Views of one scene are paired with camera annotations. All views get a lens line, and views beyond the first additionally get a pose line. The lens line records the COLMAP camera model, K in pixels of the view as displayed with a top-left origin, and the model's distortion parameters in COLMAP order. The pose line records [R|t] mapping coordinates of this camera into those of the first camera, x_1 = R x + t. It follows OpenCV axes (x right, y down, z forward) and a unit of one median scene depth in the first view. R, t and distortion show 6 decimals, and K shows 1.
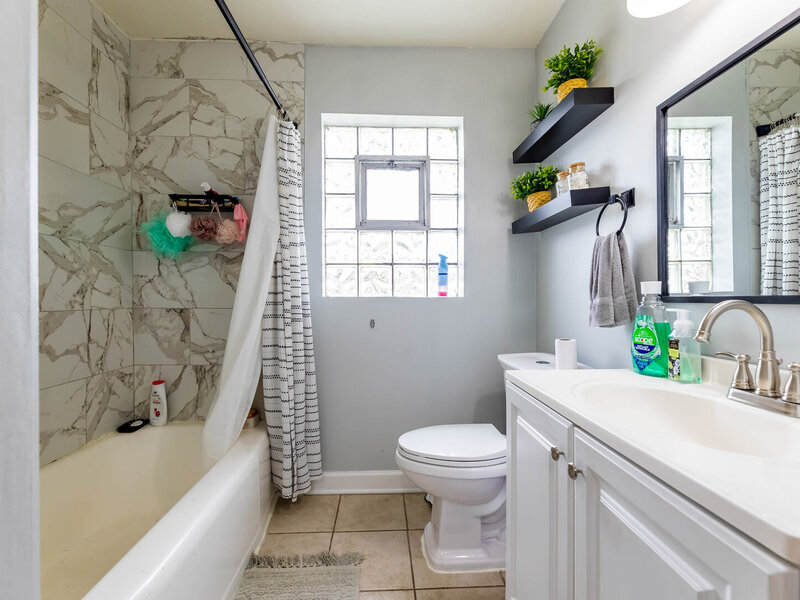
lens RADIAL K [[359.8, 0, 397.9], [0, 359.8, 301.5], [0, 0, 1]] dist [0.001098, -0.000310]
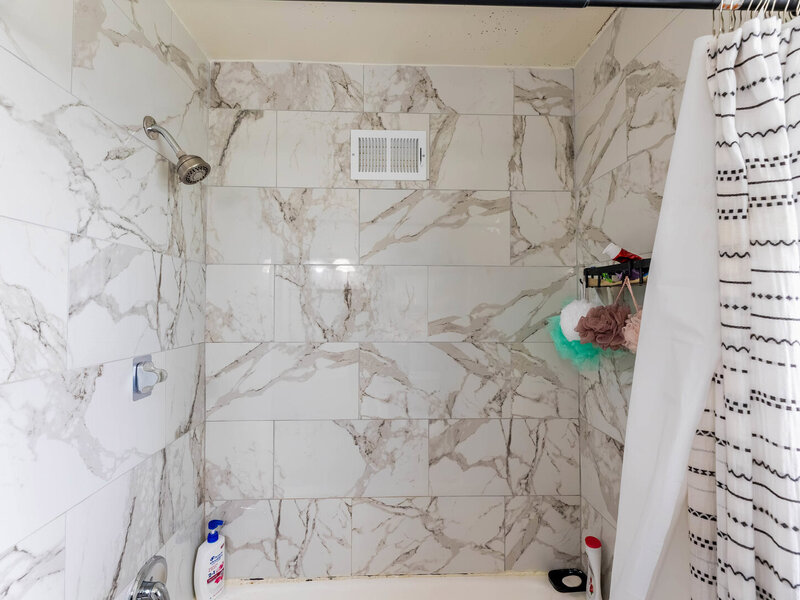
lens RADIAL K [[359.8, 0, 399.8], [0, 359.8, 297.4], [0, 0, 1]] dist [0.001098, -0.000310]
pose [[-0.010411, -0.013148, -0.999859, 0.022464], [-0.014216, 0.999814, -0.012999, -0.242885], [0.999845, 0.014079, -0.010596, 0.700479]]
